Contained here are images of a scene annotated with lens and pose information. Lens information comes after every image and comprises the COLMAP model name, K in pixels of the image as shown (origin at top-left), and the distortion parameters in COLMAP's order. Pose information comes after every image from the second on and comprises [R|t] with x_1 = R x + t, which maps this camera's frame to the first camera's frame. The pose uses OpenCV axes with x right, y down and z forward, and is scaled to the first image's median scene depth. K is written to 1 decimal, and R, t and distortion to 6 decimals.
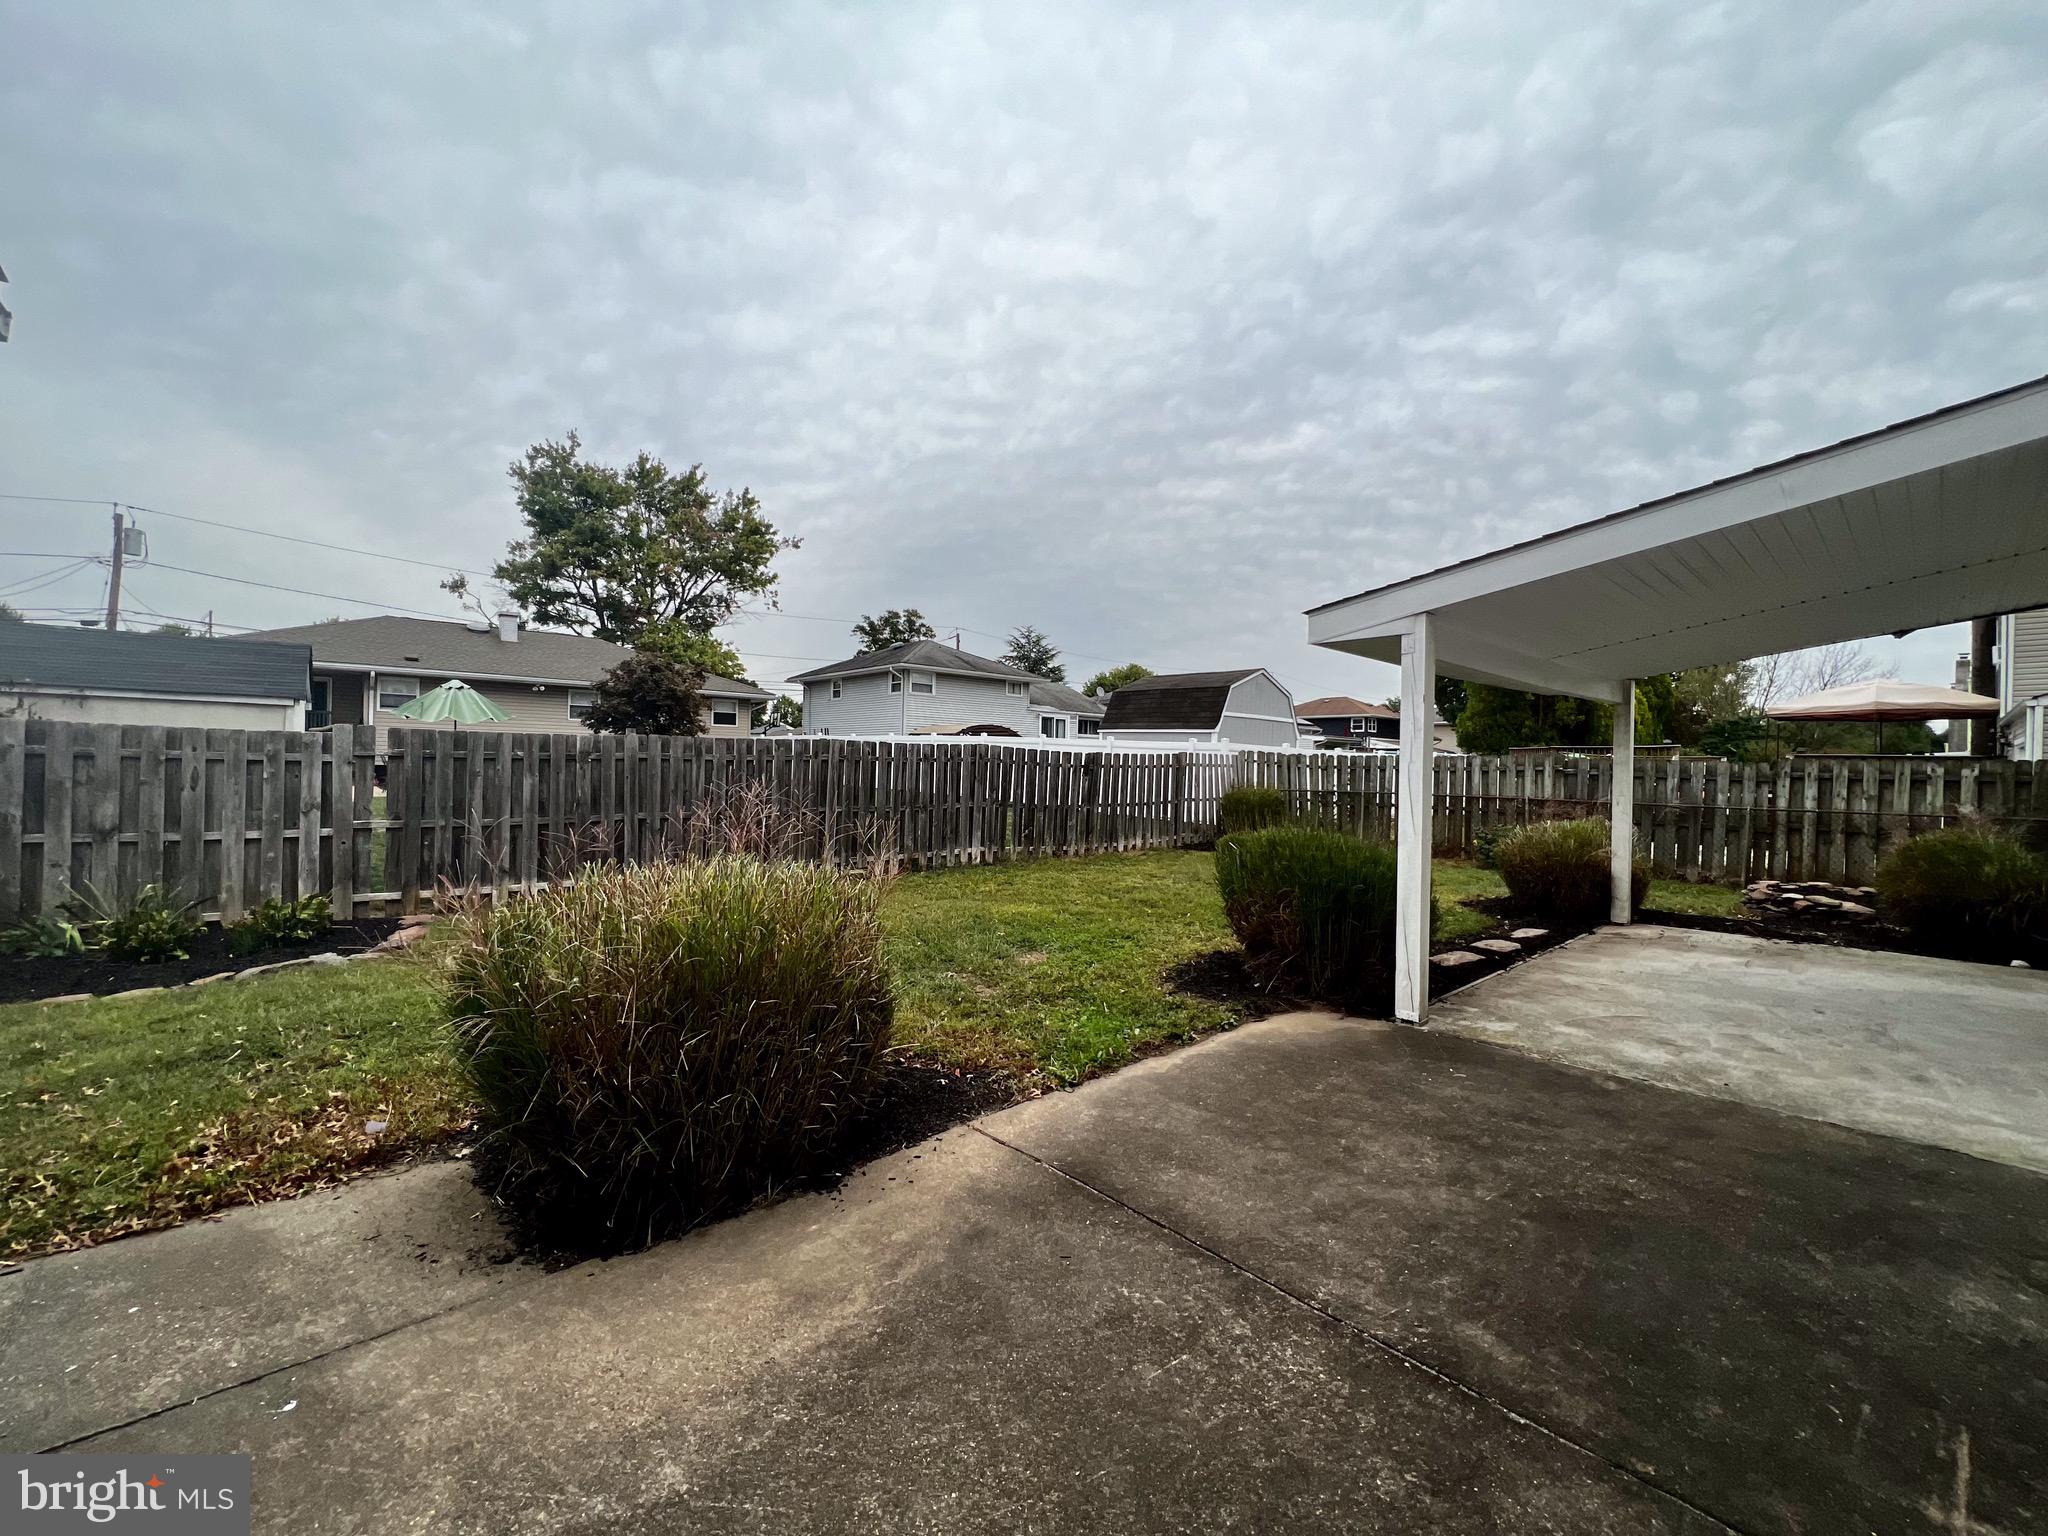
lens RADIAL K [[832.6, 0, 1024.0], [0, 832.6, 768.0], [0, 0, 1]] dist [0.001428, 0.000073]
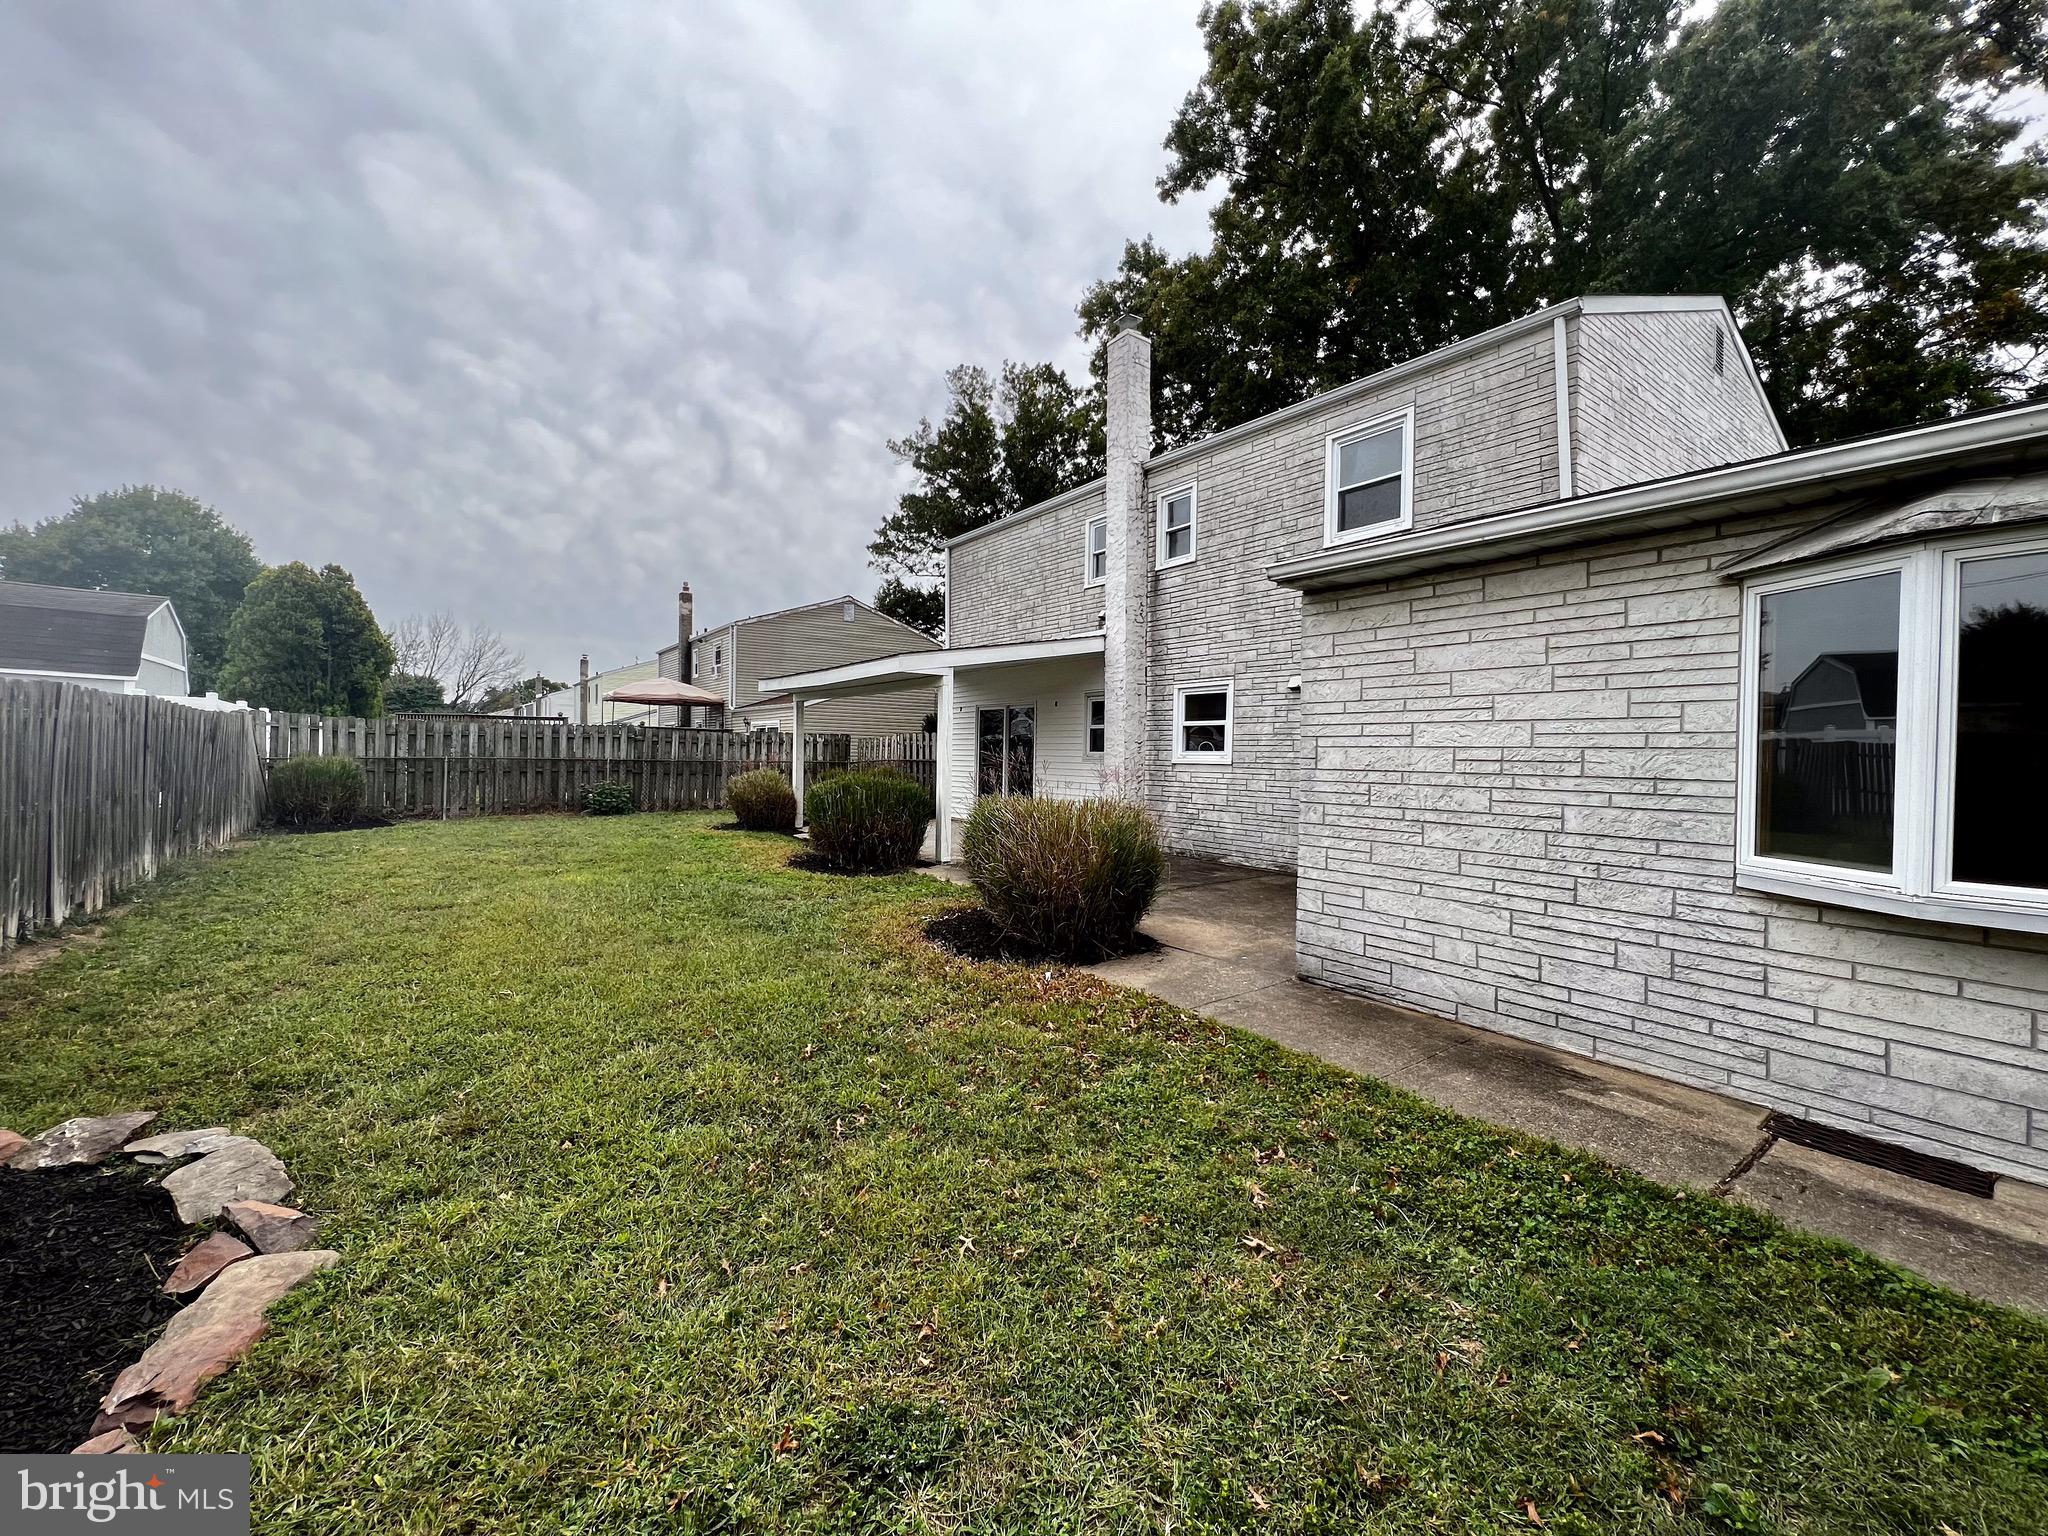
lens RADIAL K [[826.0, 0, 1032.1], [0, 826.0, 763.5], [0, 0, 1]] dist [-0.002278, -0.000195]
pose [[0.088855, -0.030280, 0.995584, -0.148612], [-0.013647, 0.999407, 0.031615, -0.001270], [-0.995951, -0.016396, 0.088389, 0.062902]]
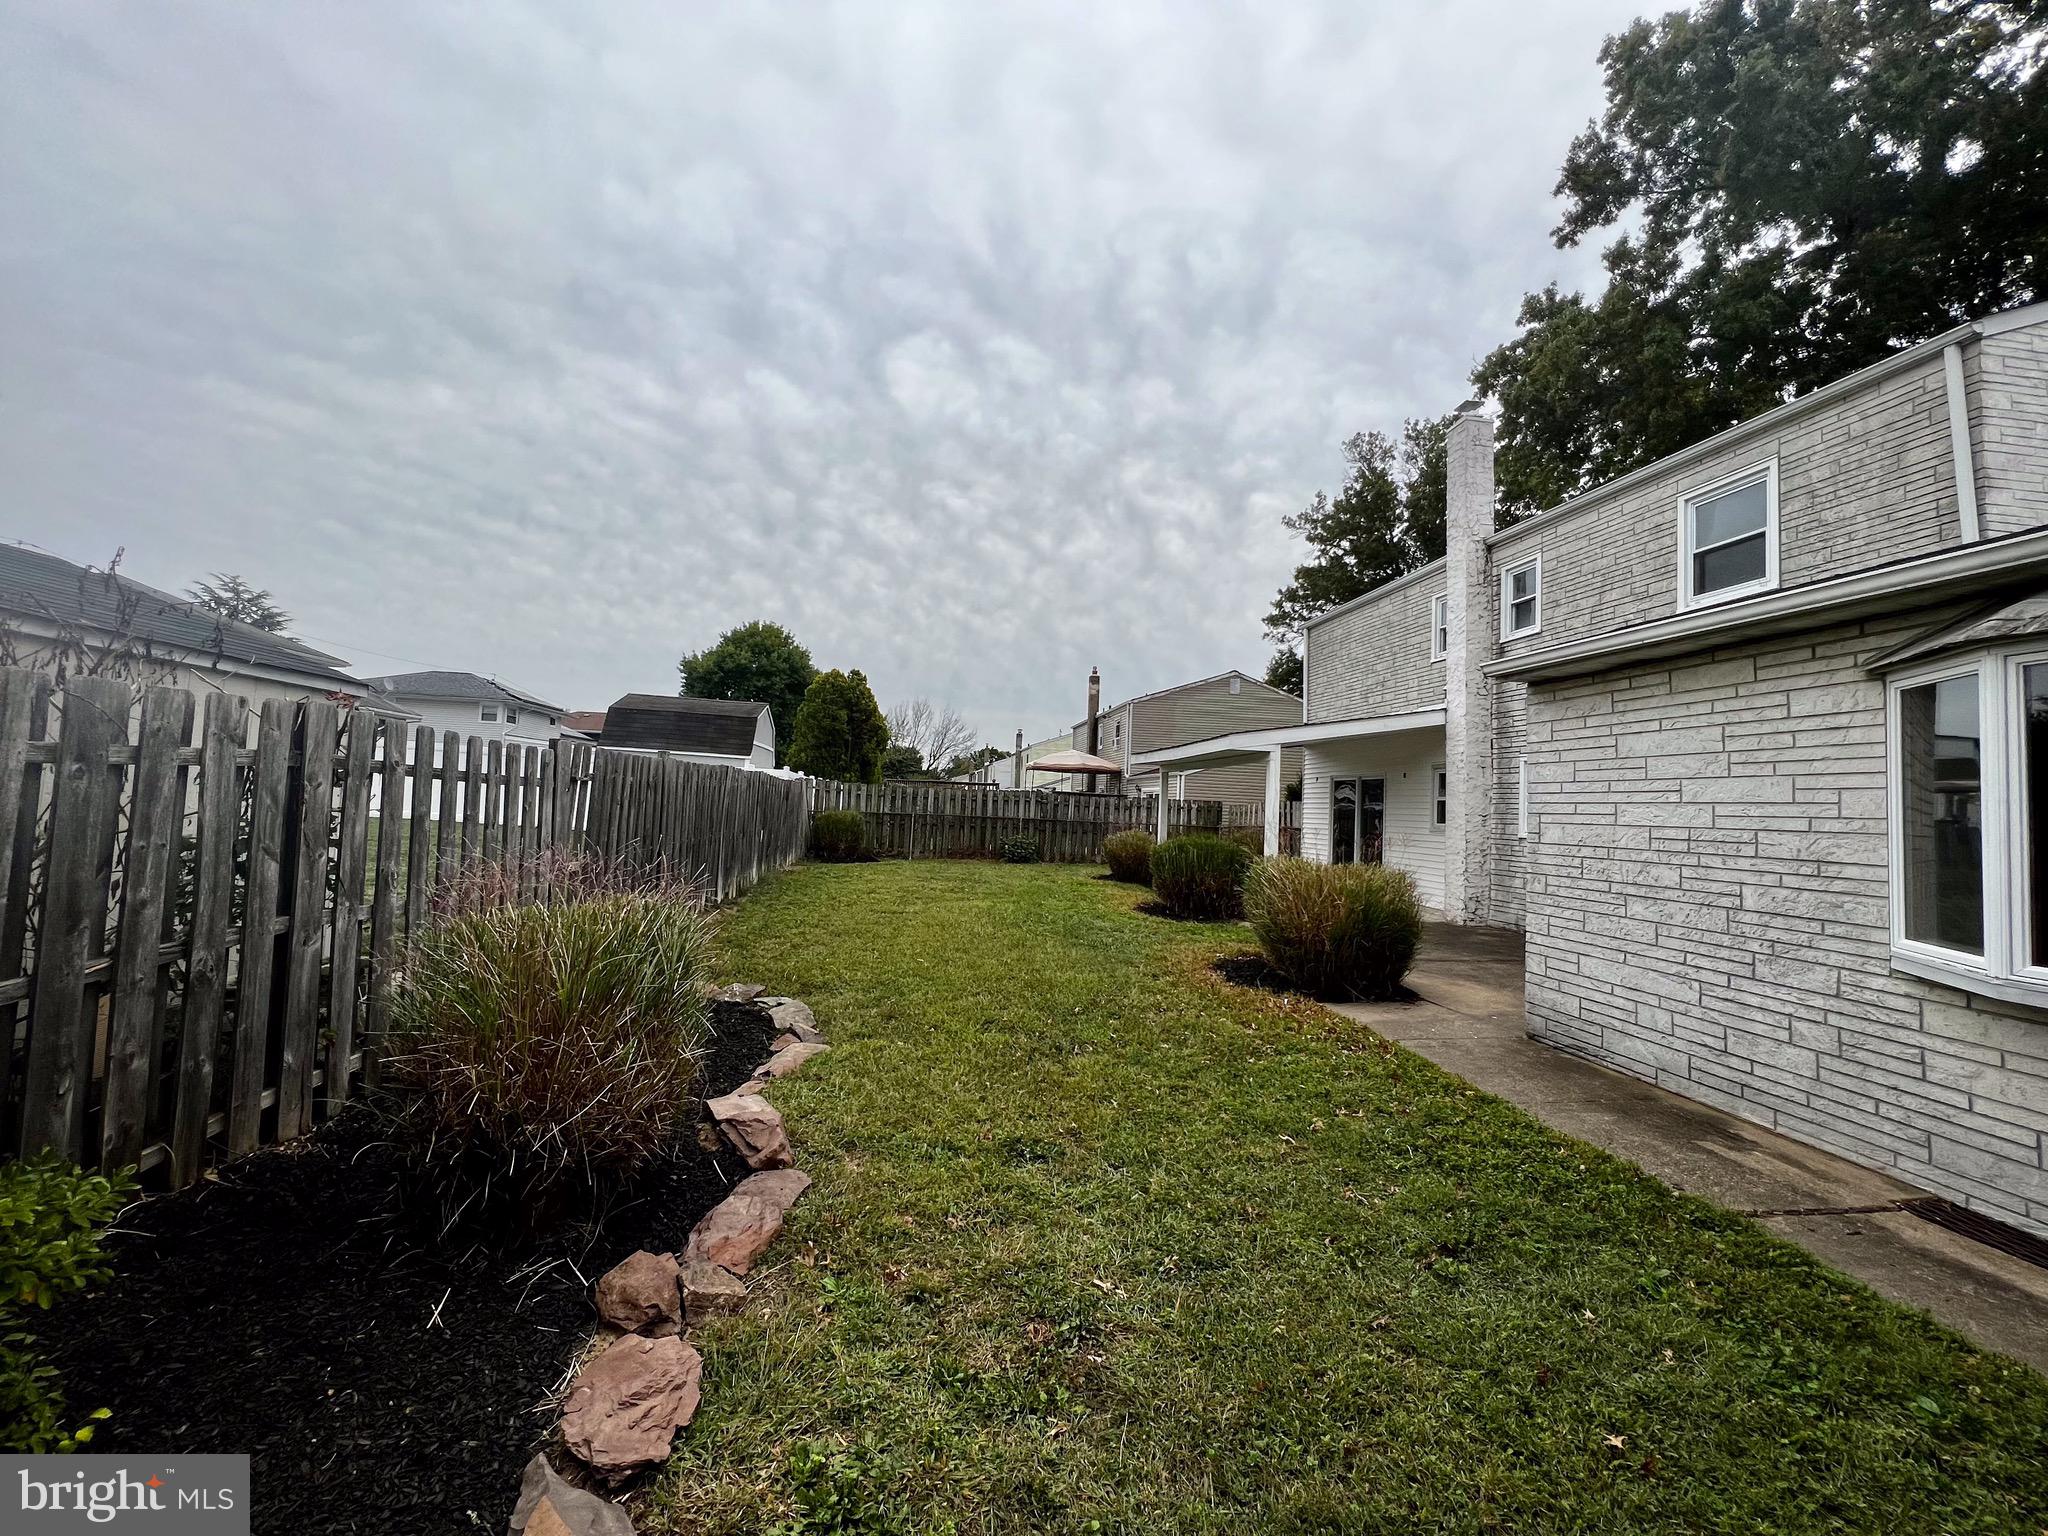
lens RADIAL K [[816.9, 0, 1024.0], [0, 816.9, 768.0], [0, 0, 1]] dist [-0.012954, 0.004464]
pose [[0.549667, 0.043530, 0.834249, -0.171622], [-0.030893, 0.999018, -0.031773, -0.002218], [-0.834813, -0.008308, 0.550471, 0.038381]]
